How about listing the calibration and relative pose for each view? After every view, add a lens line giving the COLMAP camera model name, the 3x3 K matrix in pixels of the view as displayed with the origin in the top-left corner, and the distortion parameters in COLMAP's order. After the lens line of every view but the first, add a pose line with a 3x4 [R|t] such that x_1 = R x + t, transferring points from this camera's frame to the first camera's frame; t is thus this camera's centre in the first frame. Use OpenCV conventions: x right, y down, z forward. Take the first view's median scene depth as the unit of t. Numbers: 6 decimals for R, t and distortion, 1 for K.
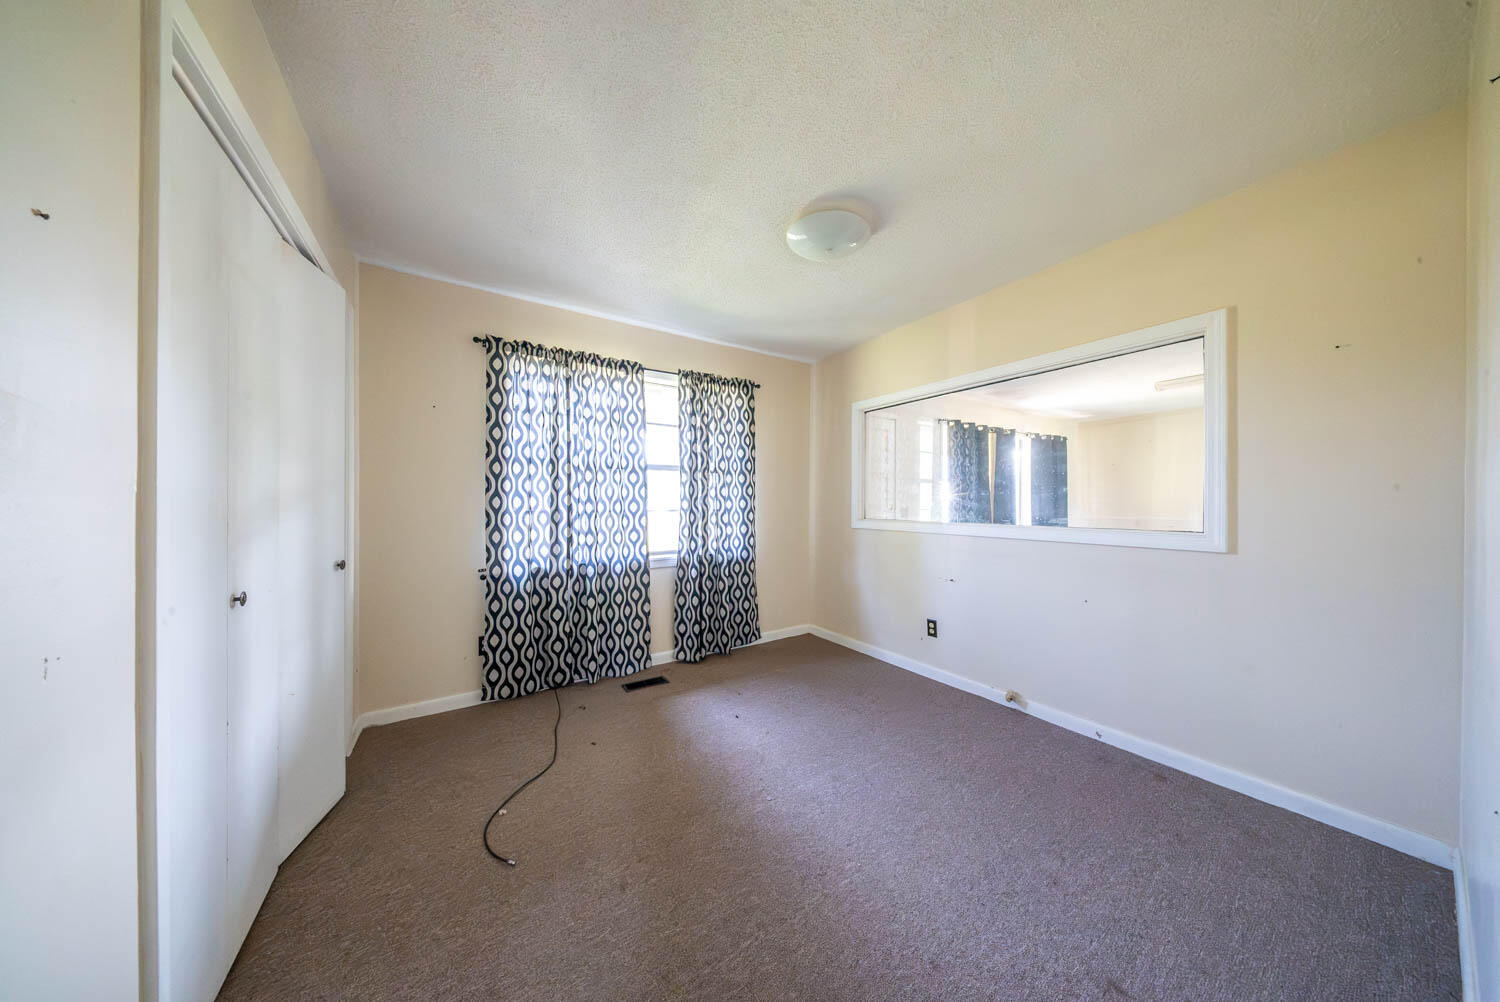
lens RADIAL K [[441.5, 0, 748.7], [0, 441.5, 503.8], [0, 0, 1]] dist [0.009015, -0.003427]
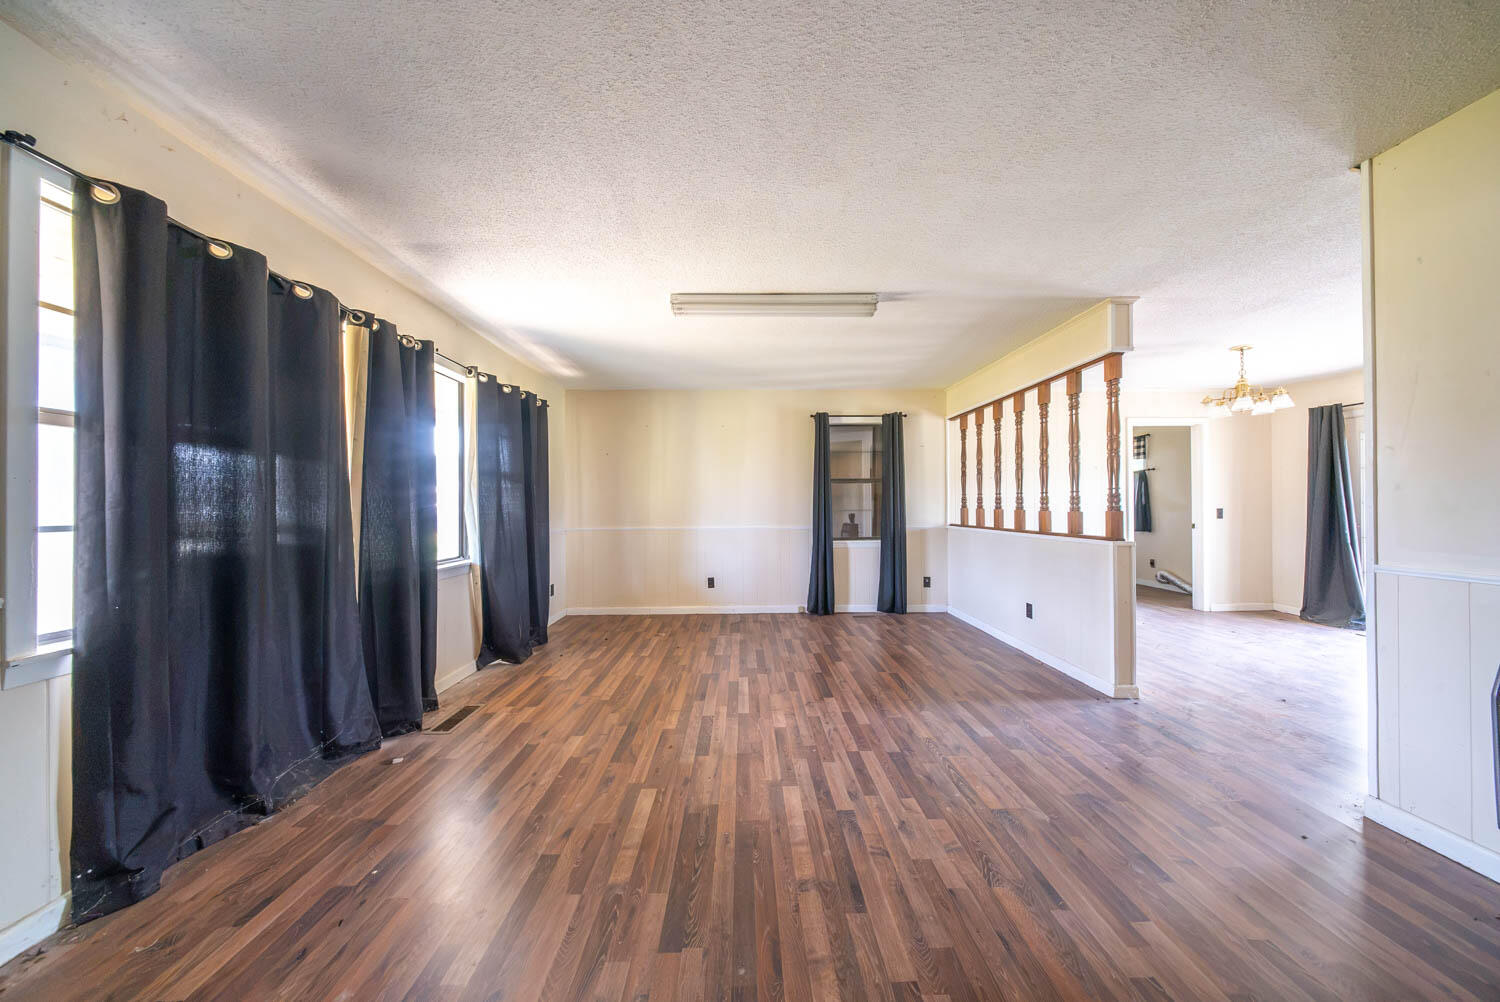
lens RADIAL K [[441.5, 0, 748.7], [0, 441.5, 503.8], [0, 0, 1]] dist [0.009015, -0.003427]
pose [[0.535913, 0.007470, 0.844240, 0.741251], [0.003575, 0.999932, -0.011117, -0.001107], [-0.844266, 0.008975, 0.535850, 0.922575]]
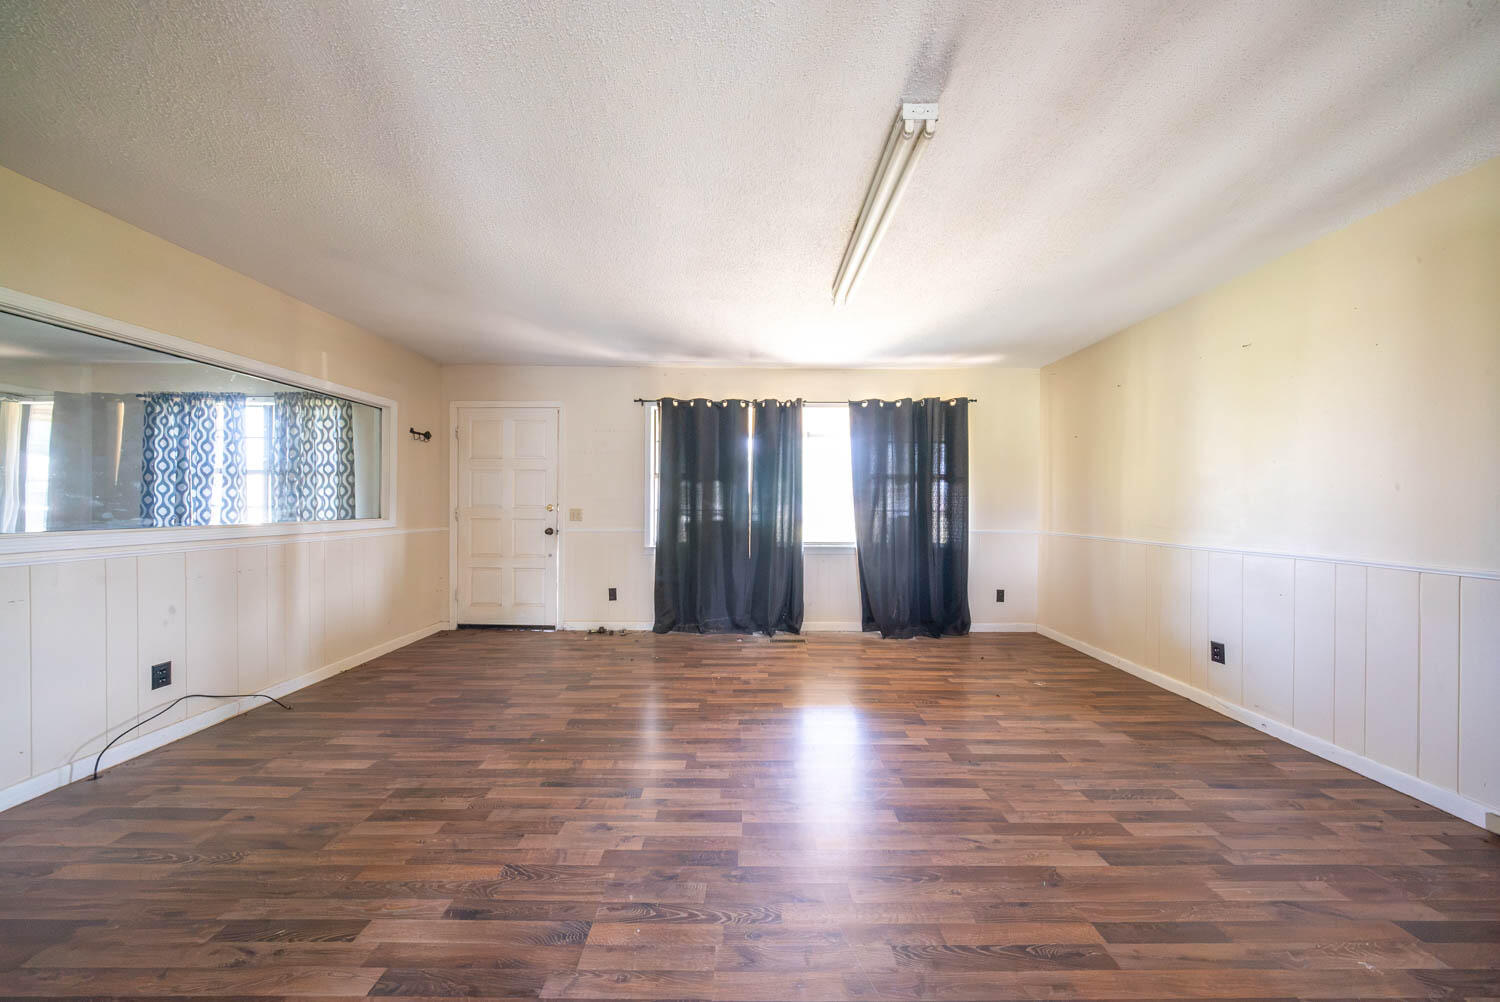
lens RADIAL K [[441.5, 0, 748.7], [0, 441.5, 503.8], [0, 0, 1]] dist [0.009015, -0.003427]
pose [[0.838968, 0.008582, -0.544113, 1.697578], [-0.009746, 0.999952, 0.000745, -0.008038], [0.544094, 0.004678, 0.839012, 0.707792]]
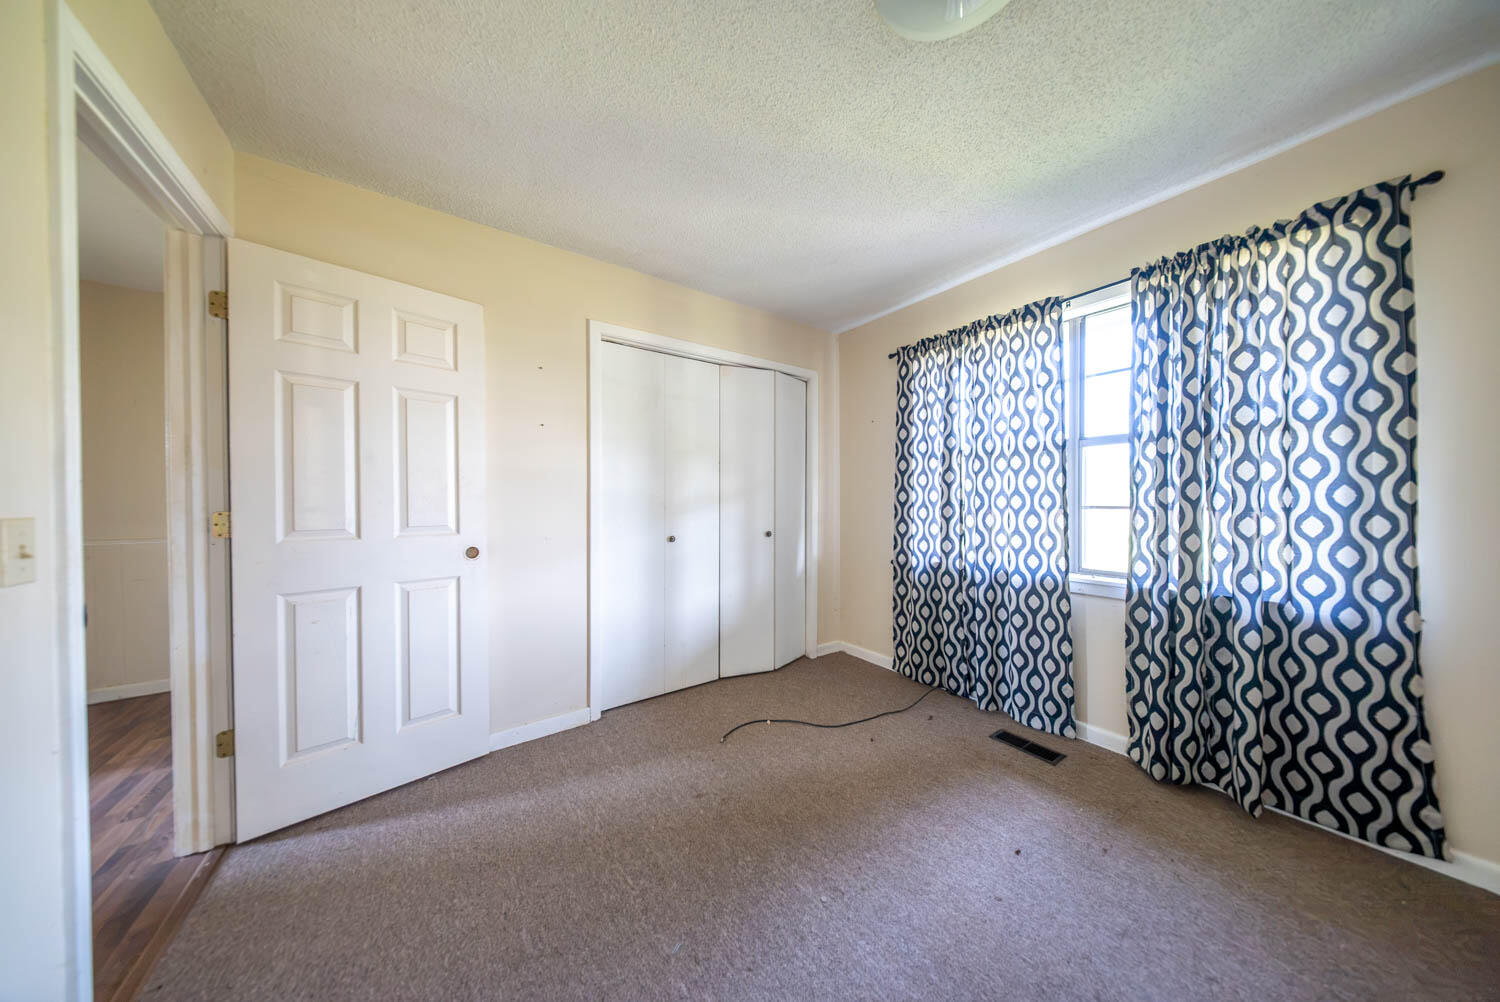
lens RADIAL K [[441.5, 0, 748.7], [0, 441.5, 503.8], [0, 0, 1]] dist [0.009015, -0.003427]
pose [[0.036931, 0.009323, -0.999274, 0.436937], [0.001593, 0.999955, 0.009389, 0.003166], [0.999317, -0.001939, 0.036915, 0.482773]]
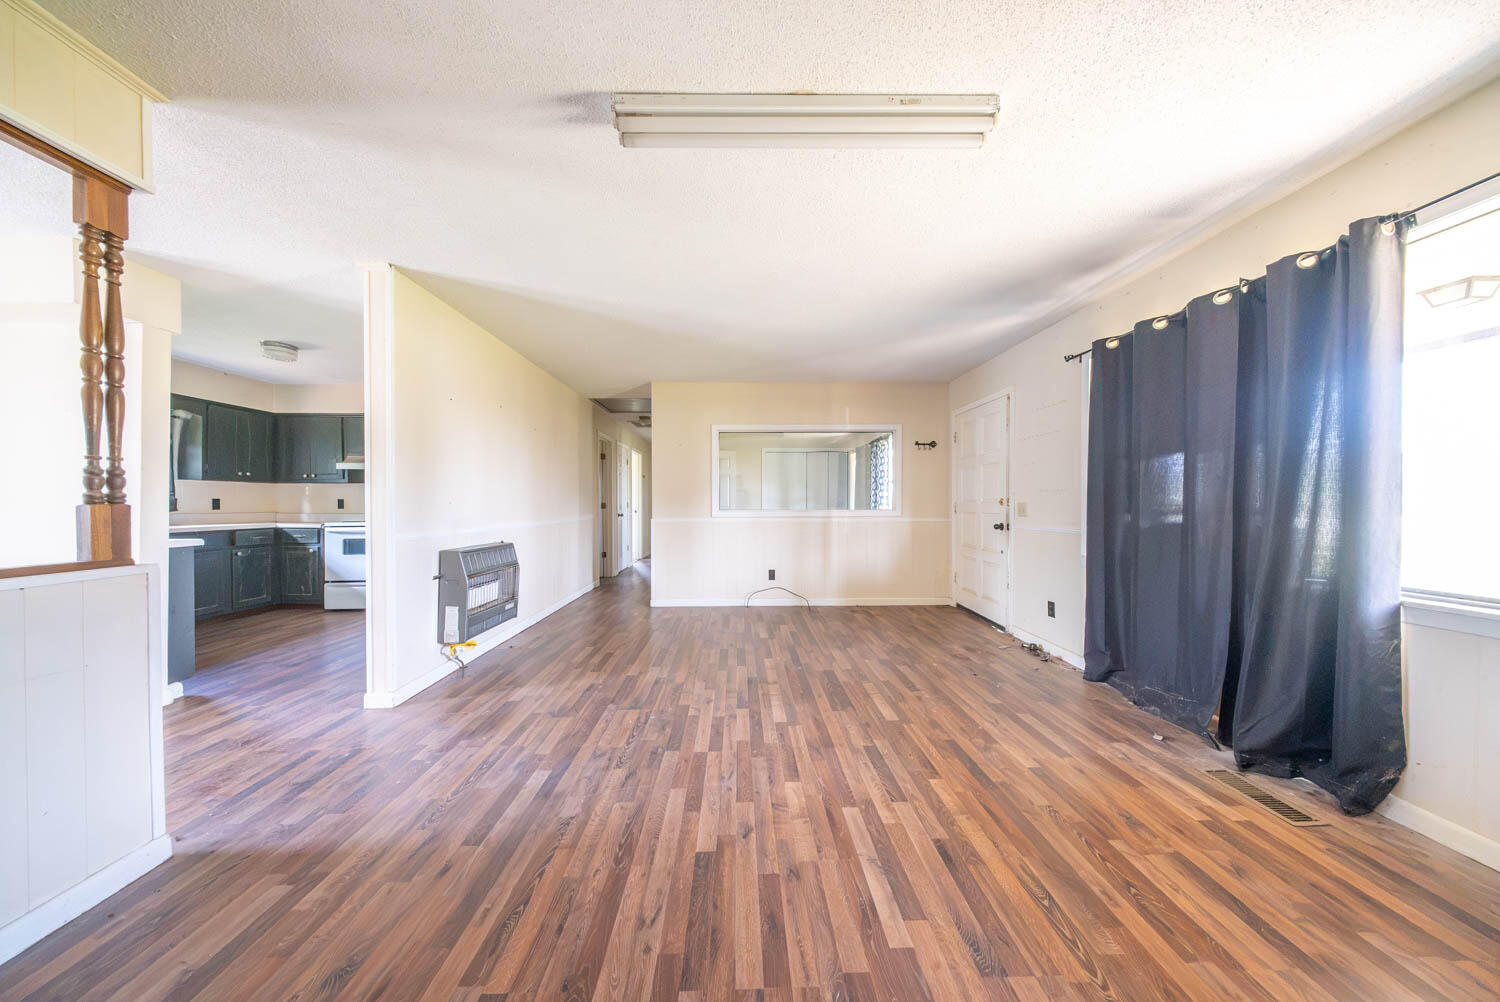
lens RADIAL K [[441.5, 0, 748.7], [0, 441.5, 503.8], [0, 0, 1]] dist [0.009015, -0.003427]
pose [[-0.525855, 0.008984, -0.850527, 1.923874], [0.002861, 0.999957, 0.008793, 0.003058], [0.850570, 0.002191, -0.525858, 1.536920]]
